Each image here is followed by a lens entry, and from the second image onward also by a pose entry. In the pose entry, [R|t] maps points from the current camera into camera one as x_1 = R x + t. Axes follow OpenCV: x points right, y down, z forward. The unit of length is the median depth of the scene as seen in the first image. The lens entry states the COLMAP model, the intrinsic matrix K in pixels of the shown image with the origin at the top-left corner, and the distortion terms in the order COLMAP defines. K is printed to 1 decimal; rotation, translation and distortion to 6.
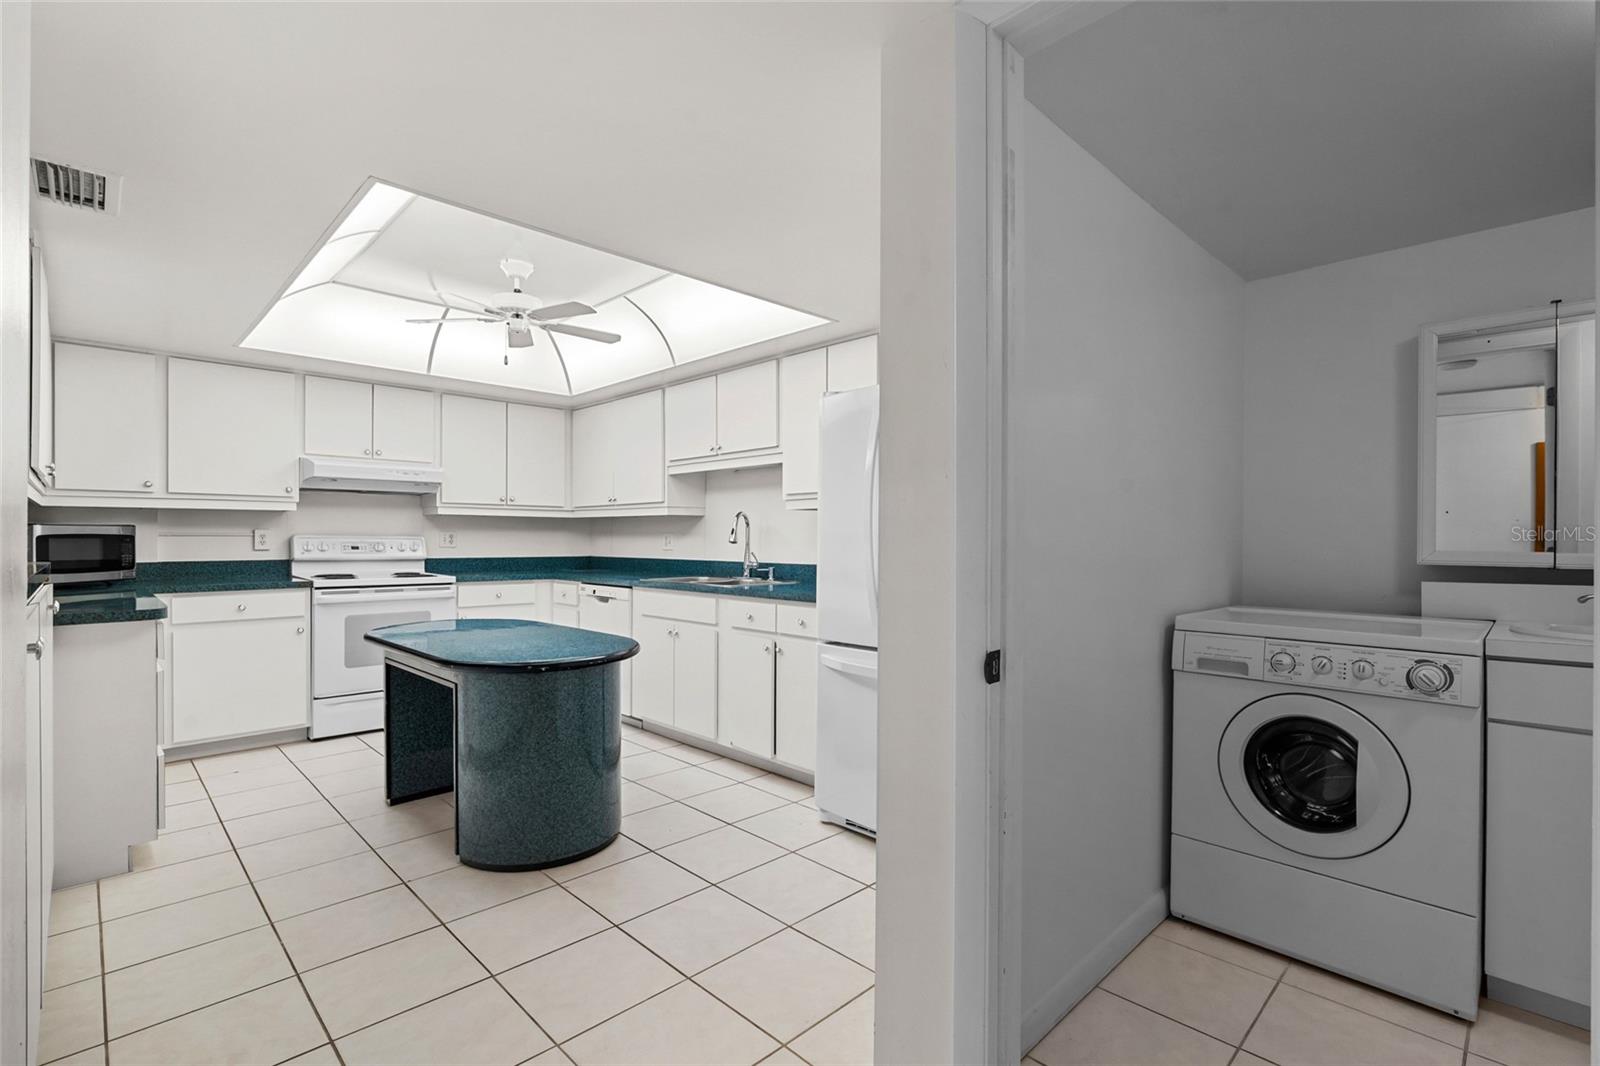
lens RADIAL K [[726.2, 0, 797.6], [0, 726.2, 545.7], [0, 0, 1]] dist [0.001826, 0.000269]
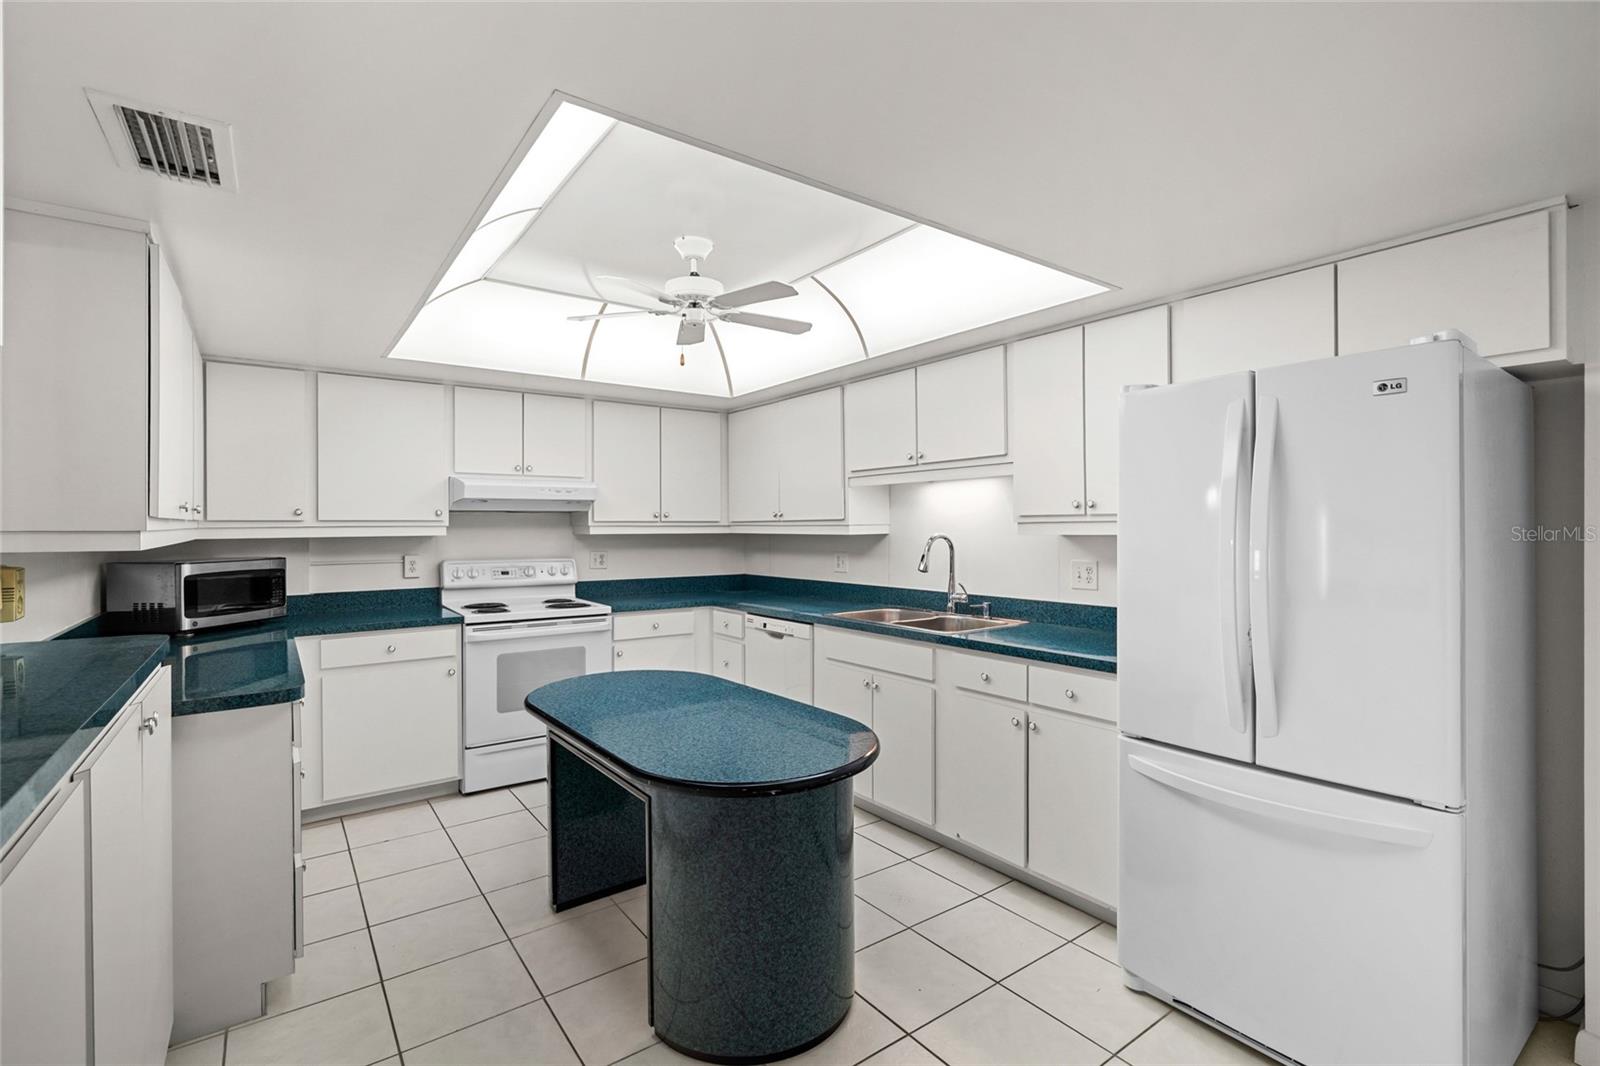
lens RADIAL K [[725.2, 0, 800.0], [0, 725.2, 533.0], [0, 0, 1]] dist [-0.000999, 0.000593]
pose [[0.989506, -0.007704, -0.144287, -0.135623], [0.007170, 0.999965, -0.004217, -0.049480], [0.144315, 0.003138, 0.989527, 0.187087]]
